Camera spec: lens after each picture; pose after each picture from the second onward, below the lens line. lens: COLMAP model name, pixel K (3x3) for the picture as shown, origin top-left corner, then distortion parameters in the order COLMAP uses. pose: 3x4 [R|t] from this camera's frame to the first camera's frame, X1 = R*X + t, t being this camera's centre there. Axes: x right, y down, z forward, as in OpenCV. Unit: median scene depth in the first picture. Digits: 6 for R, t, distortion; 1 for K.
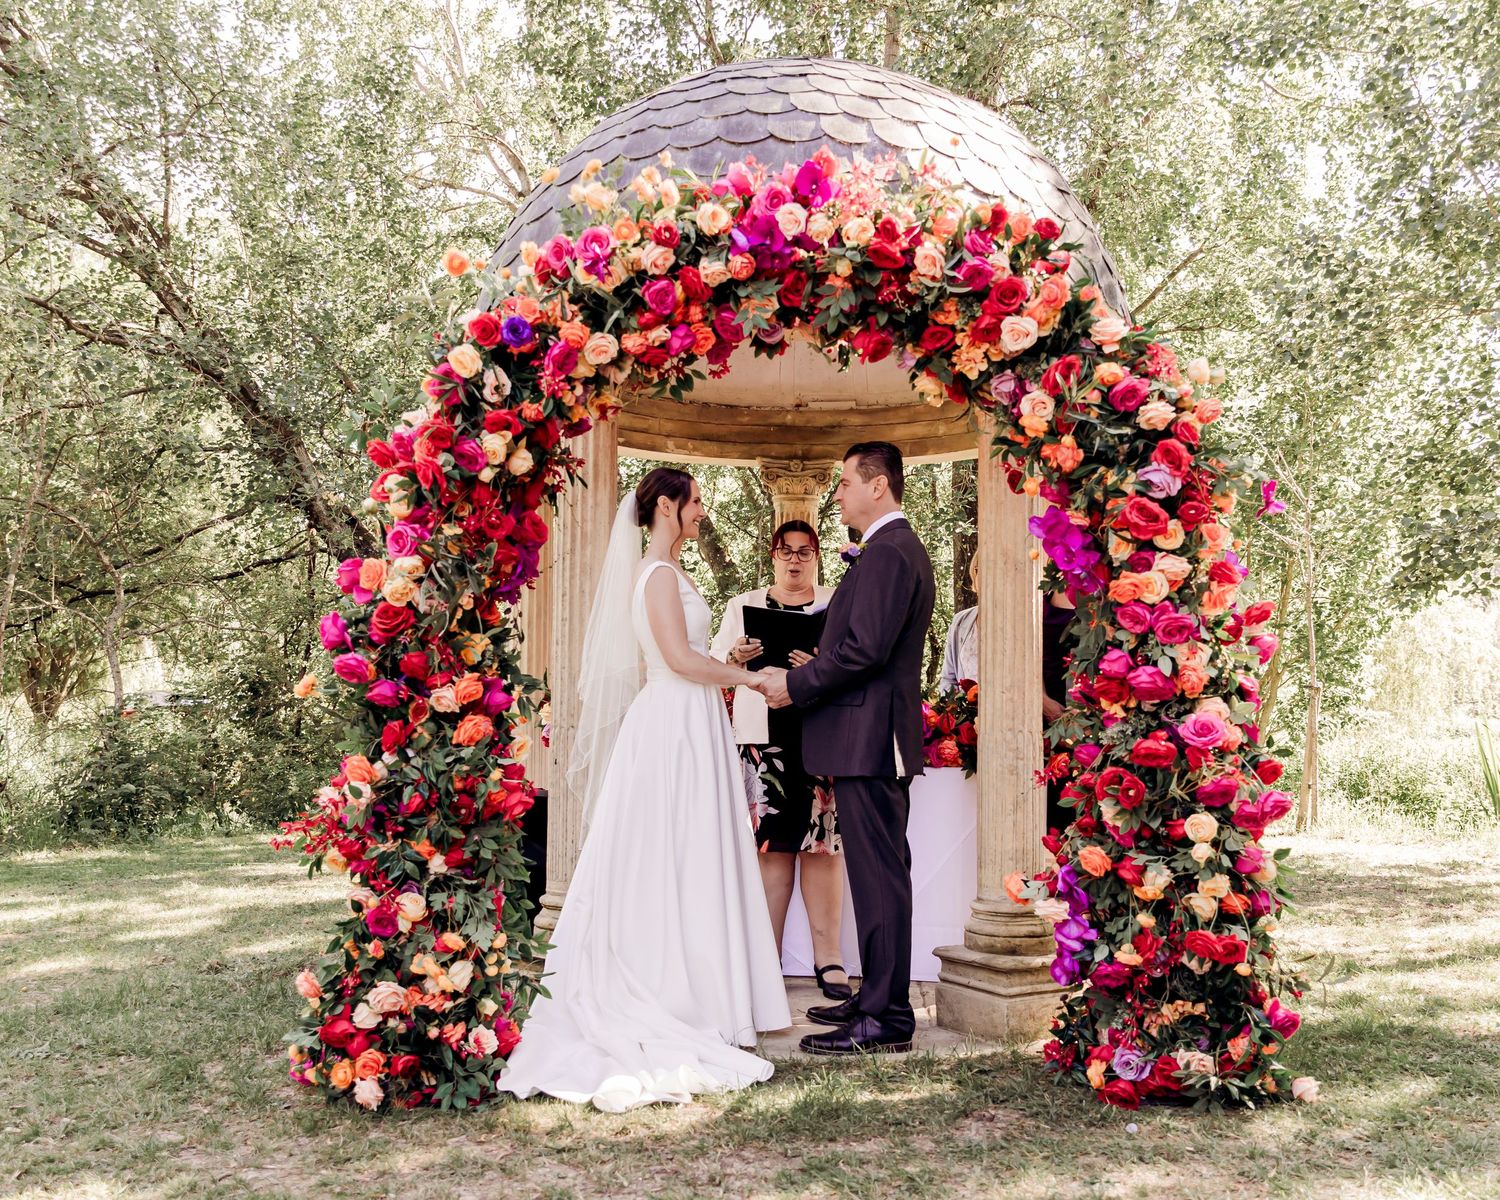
lens RADIAL K [[1552.8, 0, 755.1], [0, 1552.8, 609.5], [0, 0, 1]] dist [-0.007910, 0.000000]
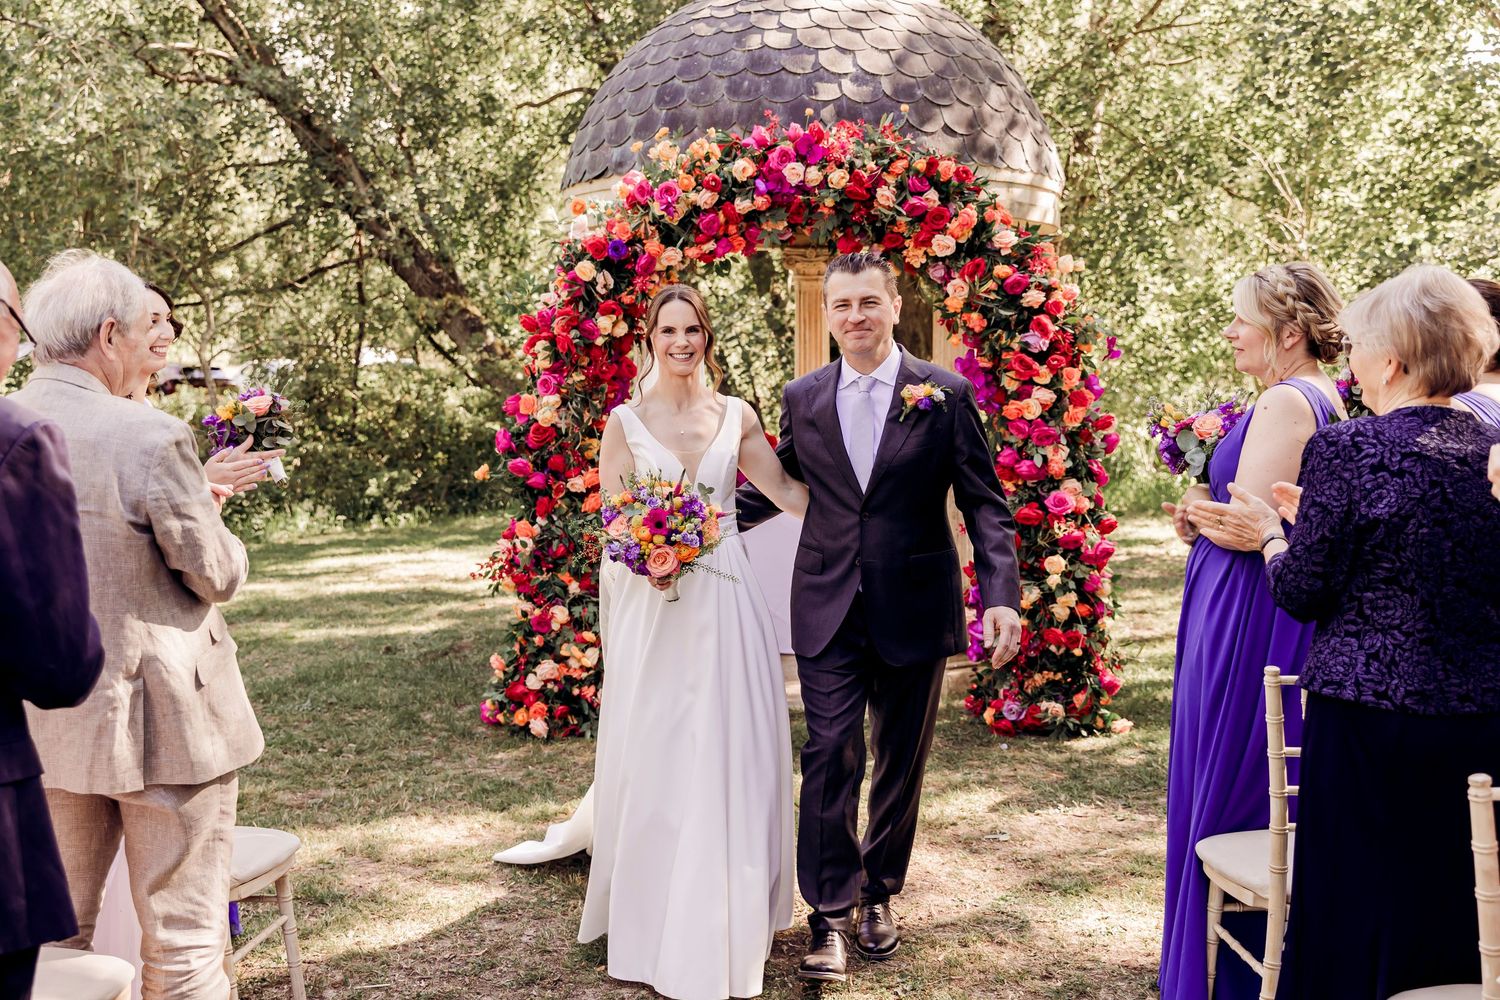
lens RADIAL K [[1594.0, 0, 697.8], [0, 1594.0, 467.9], [0, 0, 1]] dist [0.007413, 0.000000]
pose [[0.998262, -0.010231, -0.058032, 0.016479], [0.016987, 0.992970, 0.117145, -0.146859], [0.056426, -0.117927, 0.991418, -0.594560]]
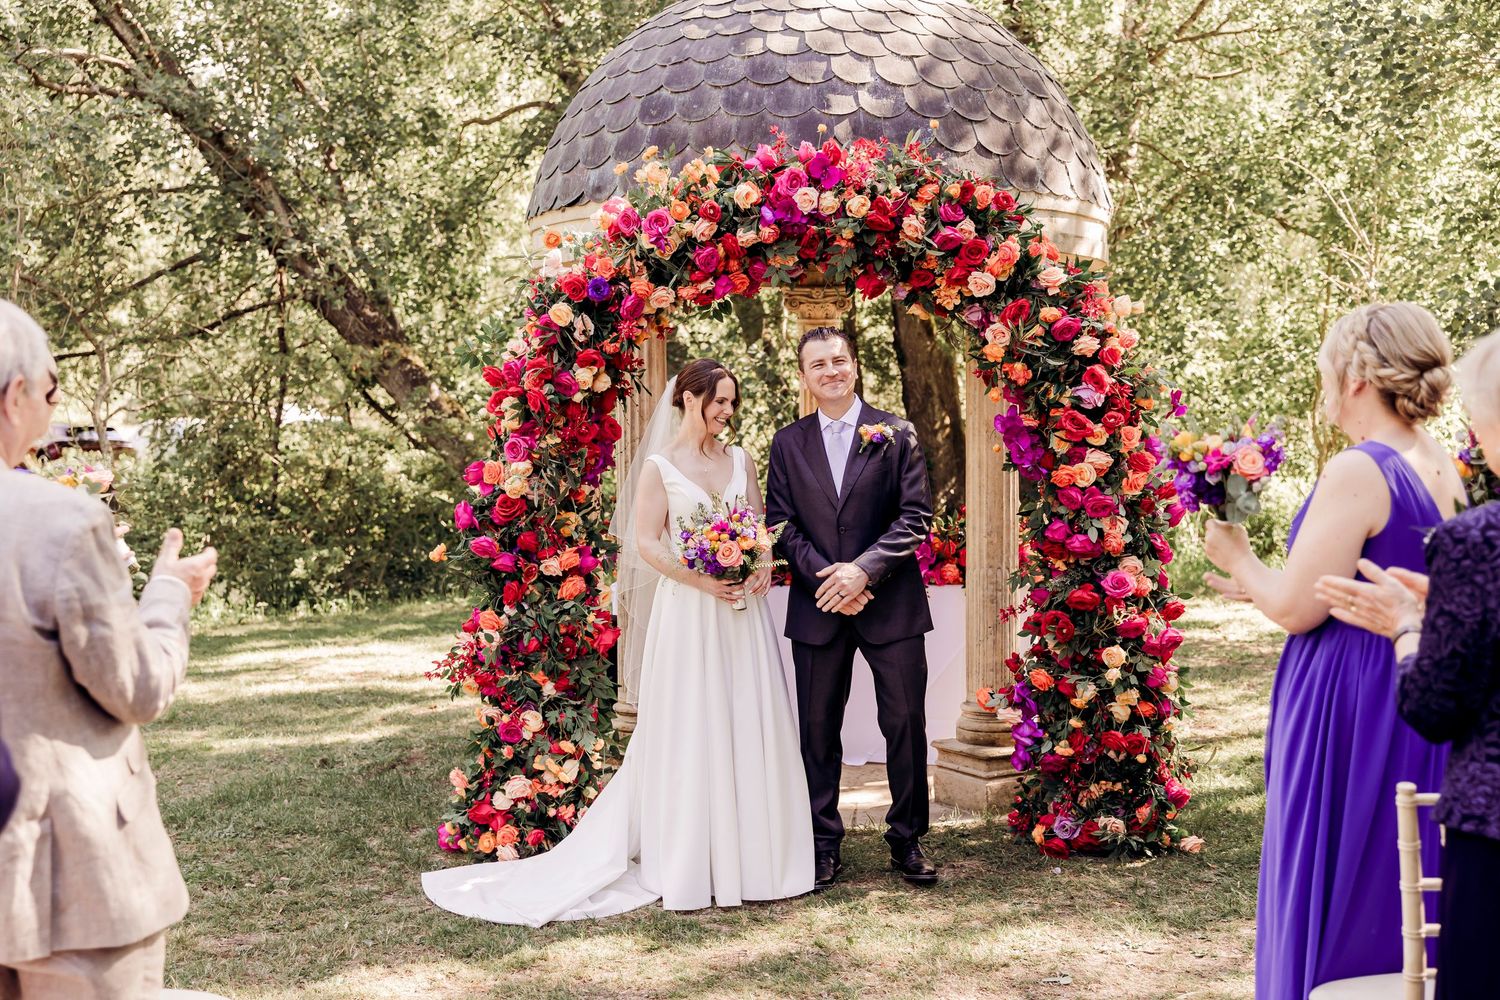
lens RADIAL K [[1844.2, 0, 749.1], [0, 1844.2, 524.6], [0, 0, 1]] dist [-0.005427, 0.000000]
pose [[0.999701, -0.017171, -0.017435, -0.002557], [0.018970, 0.993877, 0.108847, -0.147742], [0.015459, -0.109145, 0.993906, -0.566271]]
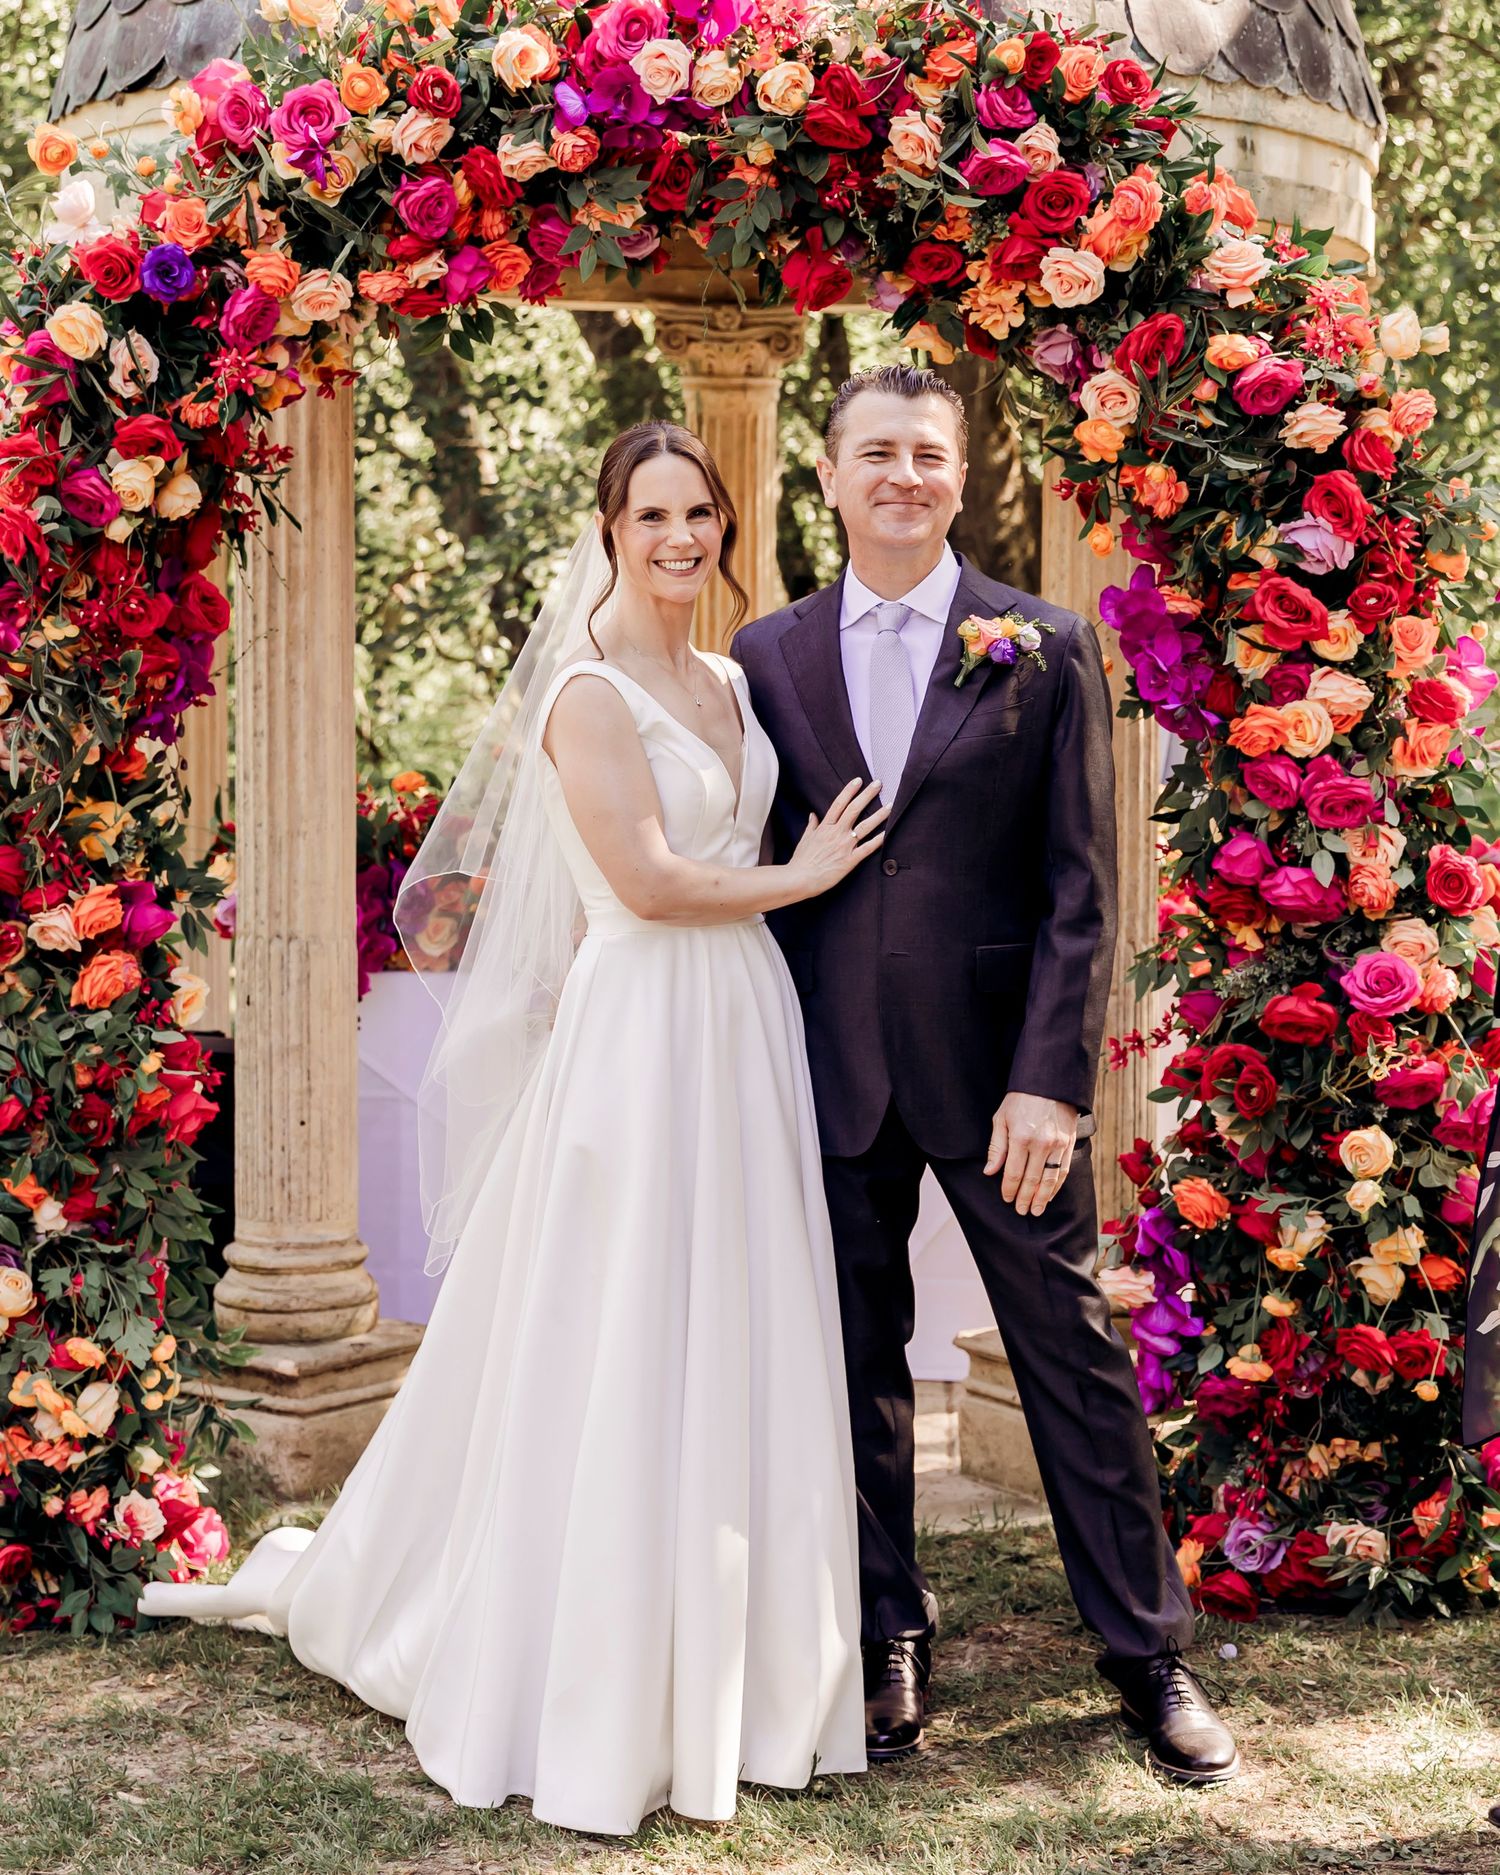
lens RADIAL K [[3836.9, 0, 830.6], [0, 3836.9, 926.0], [0, 0, 1]] dist [-0.005566, 0.000000]
pose [[0.999433, -0.006414, 0.033050, 0.035567], [0.001974, 0.991158, 0.132670, -0.128541], [-0.033609, -0.132530, 0.990609, -0.390717]]
